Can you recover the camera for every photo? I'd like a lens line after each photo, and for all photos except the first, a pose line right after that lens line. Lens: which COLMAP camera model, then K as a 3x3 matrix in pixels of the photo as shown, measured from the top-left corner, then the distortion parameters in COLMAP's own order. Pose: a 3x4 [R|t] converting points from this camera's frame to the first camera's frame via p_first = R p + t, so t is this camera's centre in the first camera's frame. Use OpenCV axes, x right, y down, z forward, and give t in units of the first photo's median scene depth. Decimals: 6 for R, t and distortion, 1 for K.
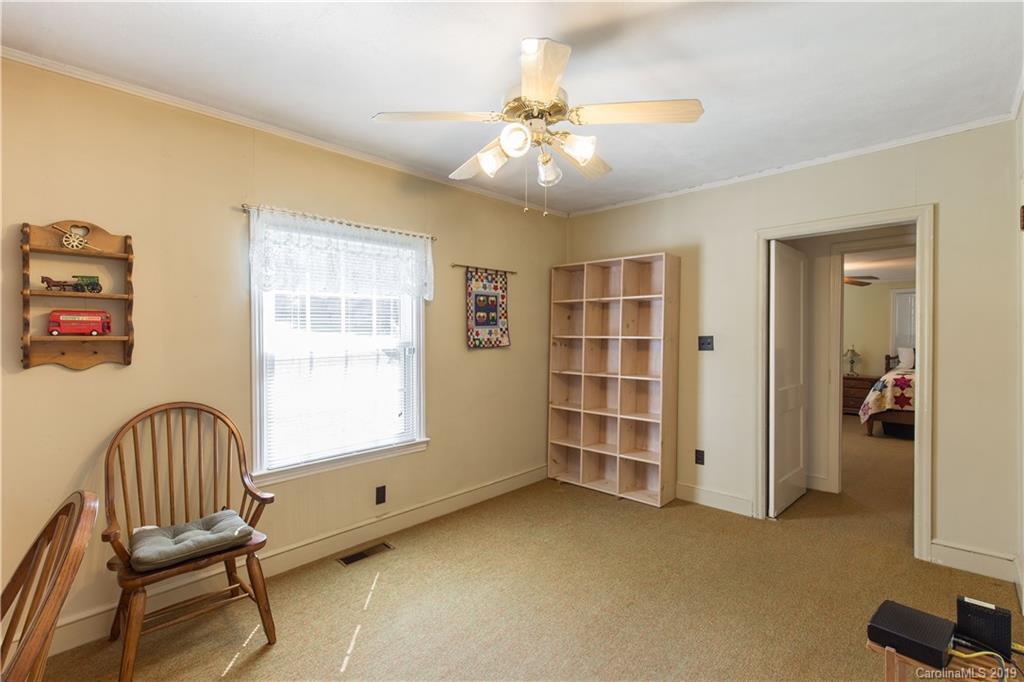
lens RADIAL K [[461.6, 0, 511.7], [0, 461.6, 349.4], [0, 0, 1]] dist [-0.000519, -0.000066]
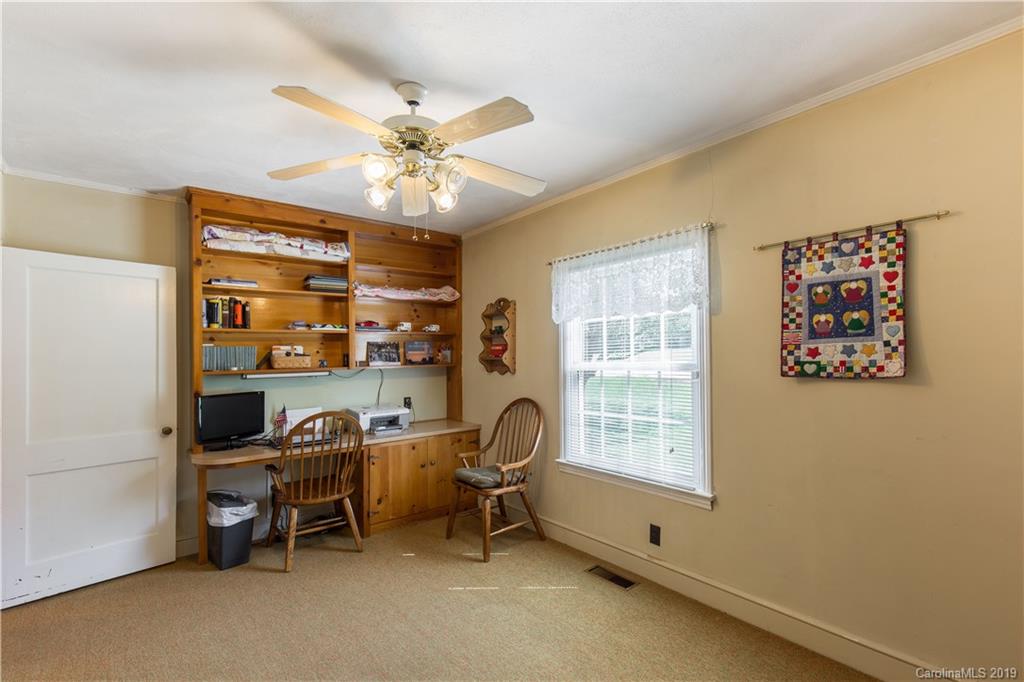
lens RADIAL K [[461.6, 0, 511.7], [0, 461.6, 349.4], [0, 0, 1]] dist [-0.000519, -0.000066]
pose [[-0.124486, -0.001338, -0.992220, 0.537174], [-0.011712, 0.999931, 0.000121, -0.033741], [0.992152, 0.011636, -0.124493, 0.700114]]
